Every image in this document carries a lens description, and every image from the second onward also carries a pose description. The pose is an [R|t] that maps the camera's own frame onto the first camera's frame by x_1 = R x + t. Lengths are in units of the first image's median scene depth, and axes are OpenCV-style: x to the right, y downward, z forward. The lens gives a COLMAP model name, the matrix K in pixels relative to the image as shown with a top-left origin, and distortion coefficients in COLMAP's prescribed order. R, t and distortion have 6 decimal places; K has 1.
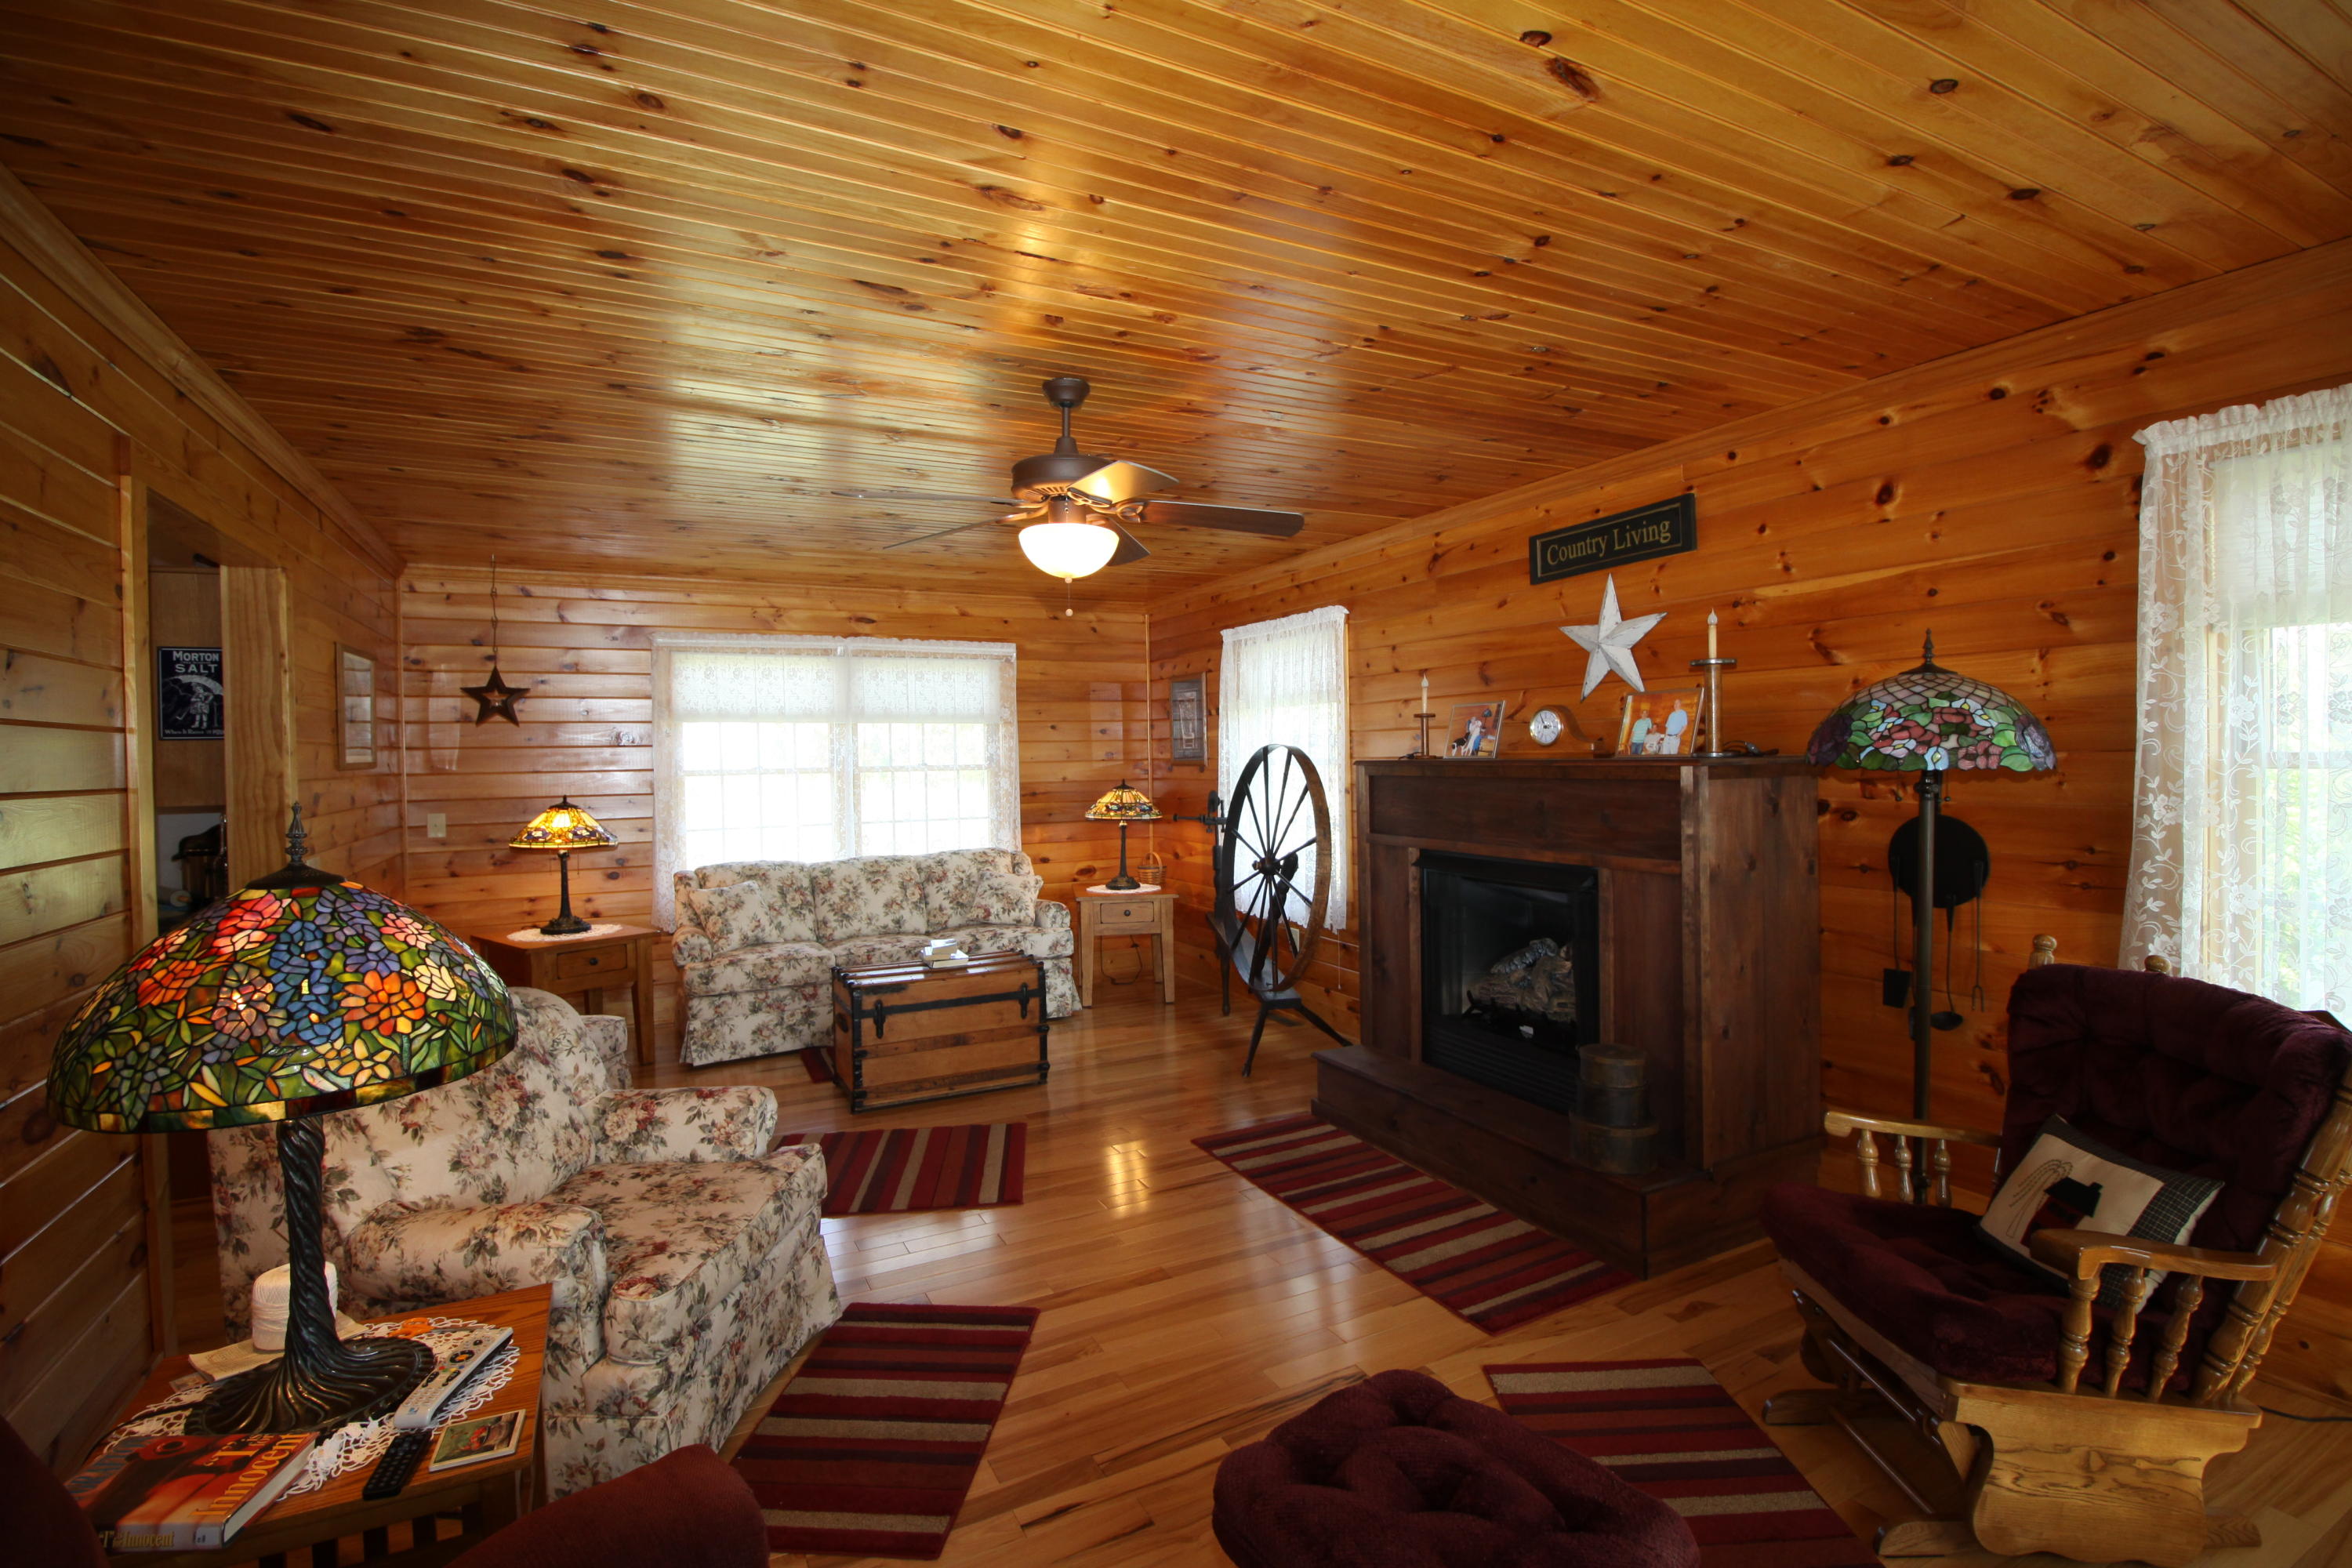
lens RADIAL K [[1087.6, 0, 1175.7], [0, 1087.6, 769.0], [0, 0, 1]] dist [0.001807, -0.014891]
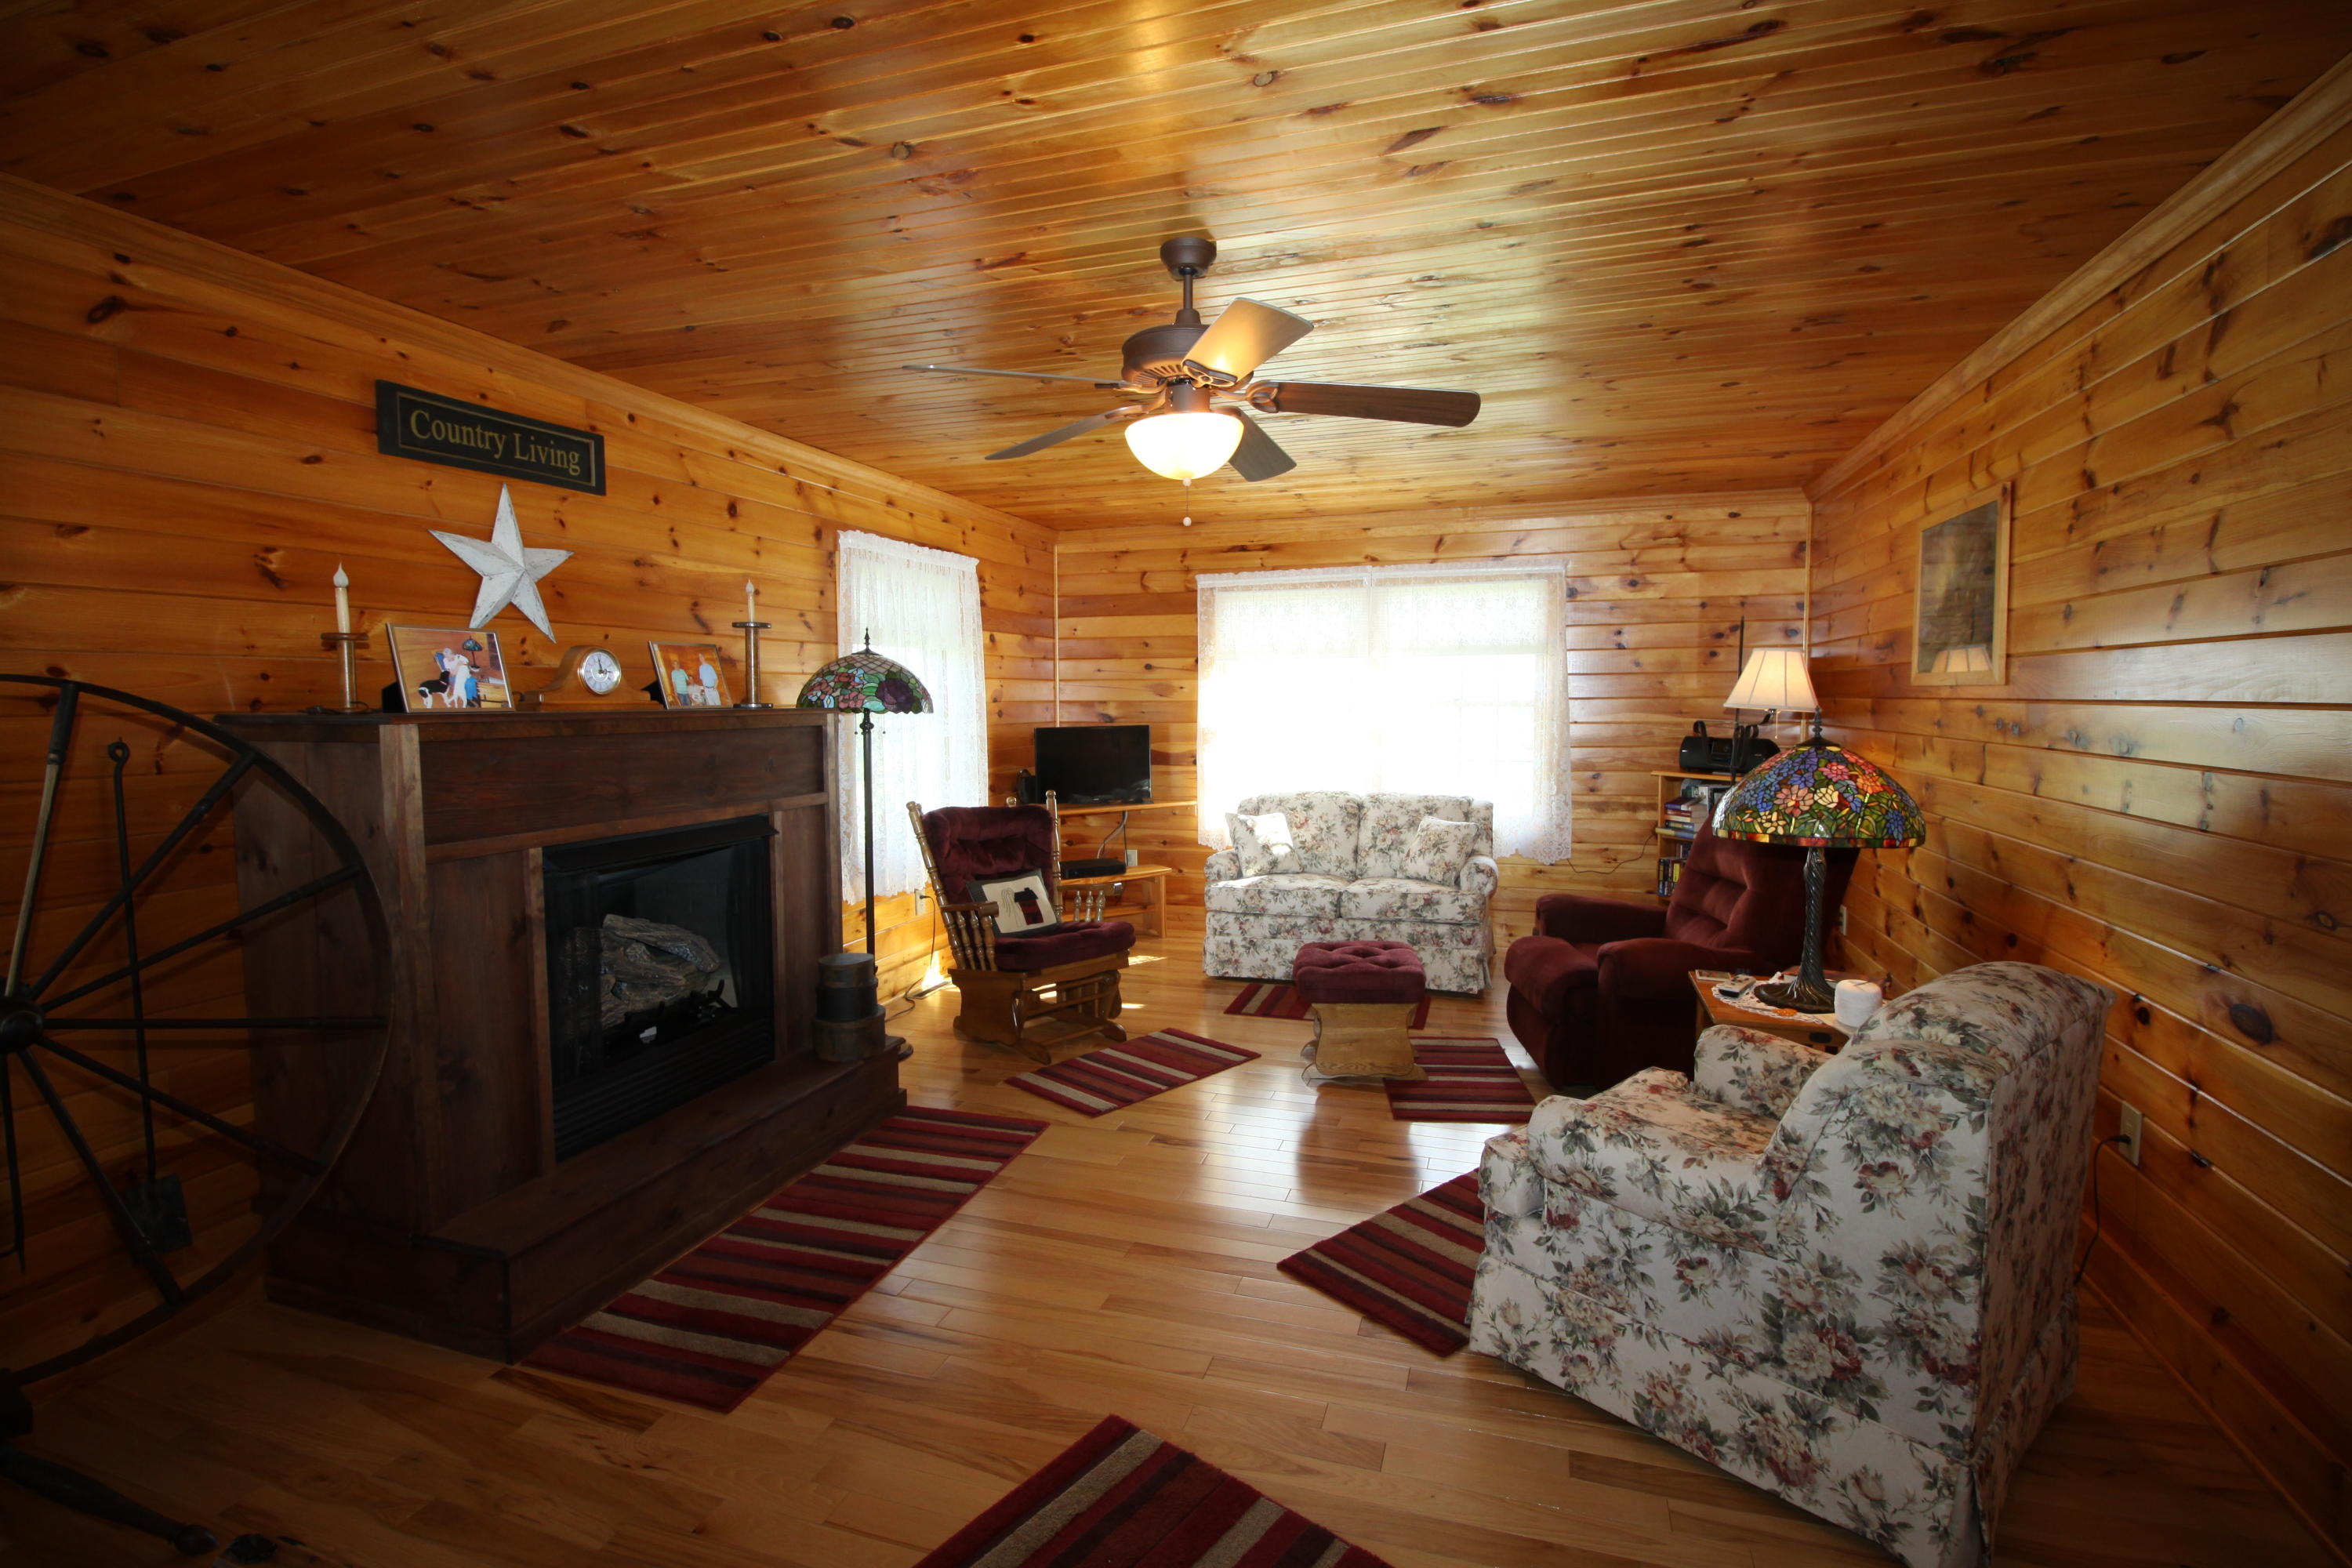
lens RADIAL K [[1087.6, 0, 1175.7], [0, 1087.6, 769.0], [0, 0, 1]] dist [0.001807, -0.014891]
pose [[-0.701678, -0.024115, 0.712086, -0.515985], [0.028581, 0.997670, 0.061950, -0.003732], [-0.711921, 0.063821, -0.699354, 1.191964]]
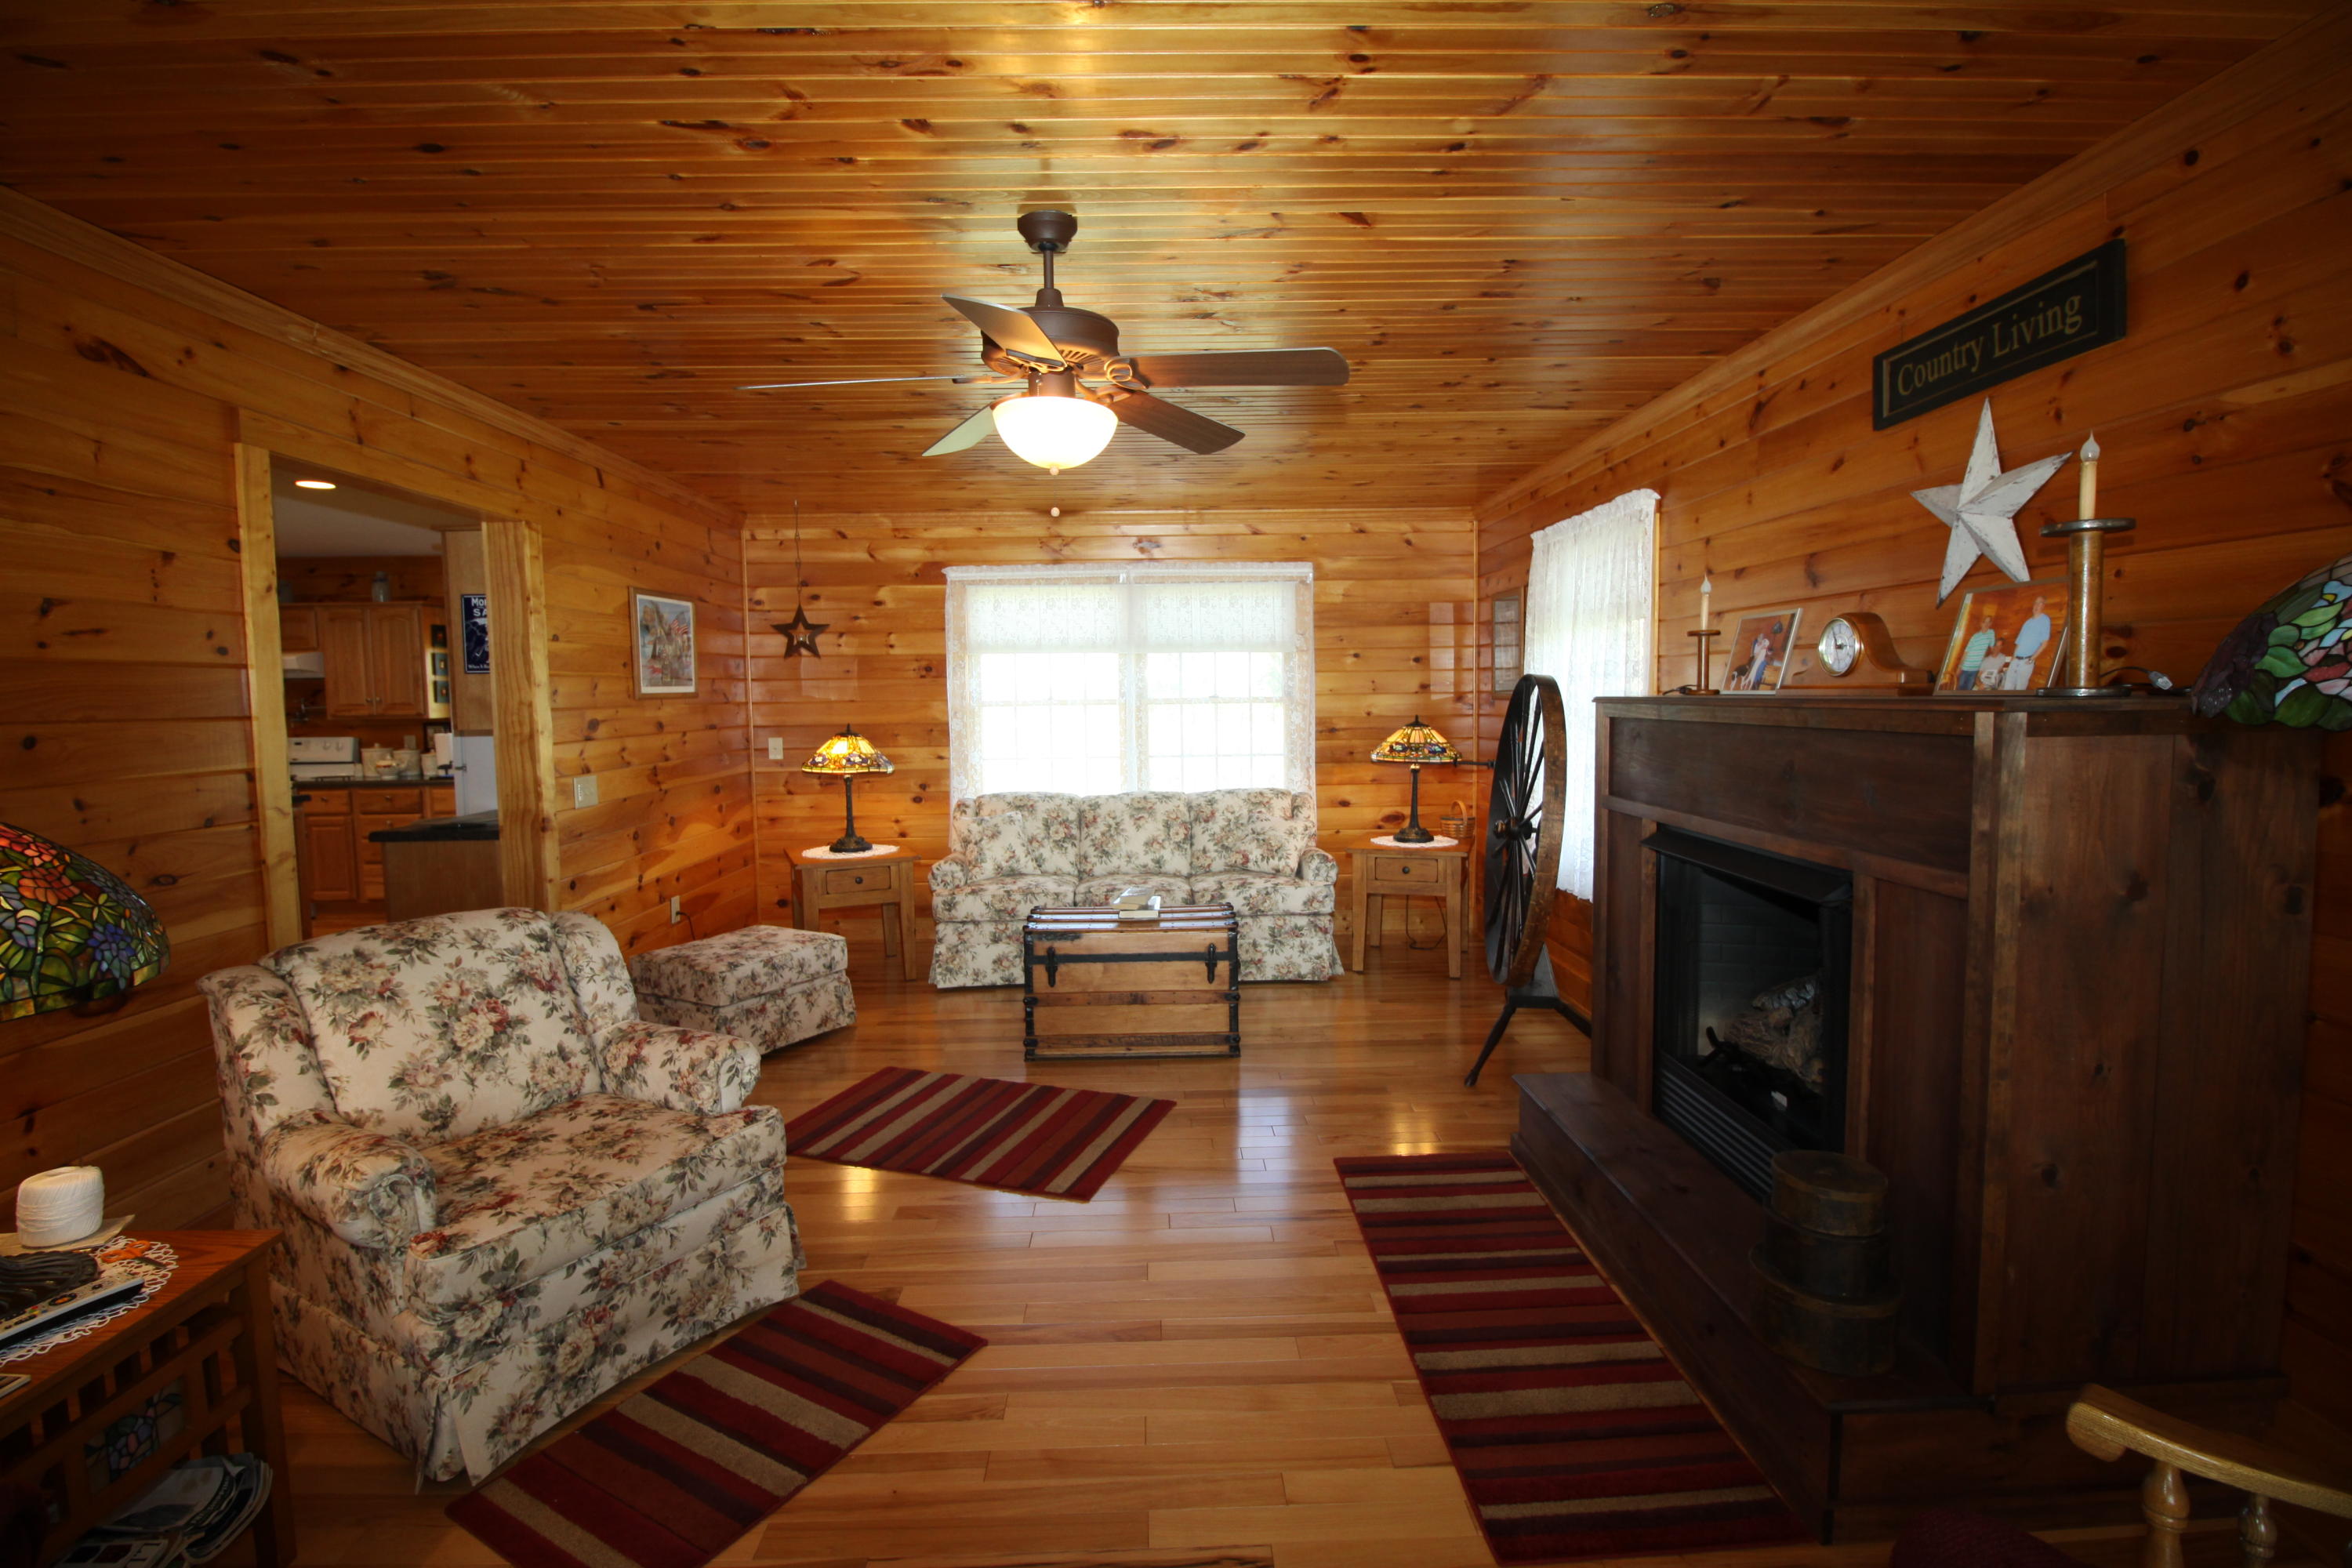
lens RADIAL K [[1087.6, 0, 1175.7], [0, 1087.6, 769.0], [0, 0, 1]] dist [0.001807, -0.014891]
pose [[0.899610, 0.035055, -0.435285, 0.252261], [-0.007079, 0.997812, 0.065728, -0.005326], [0.436636, -0.056048, 0.897890, 0.225331]]
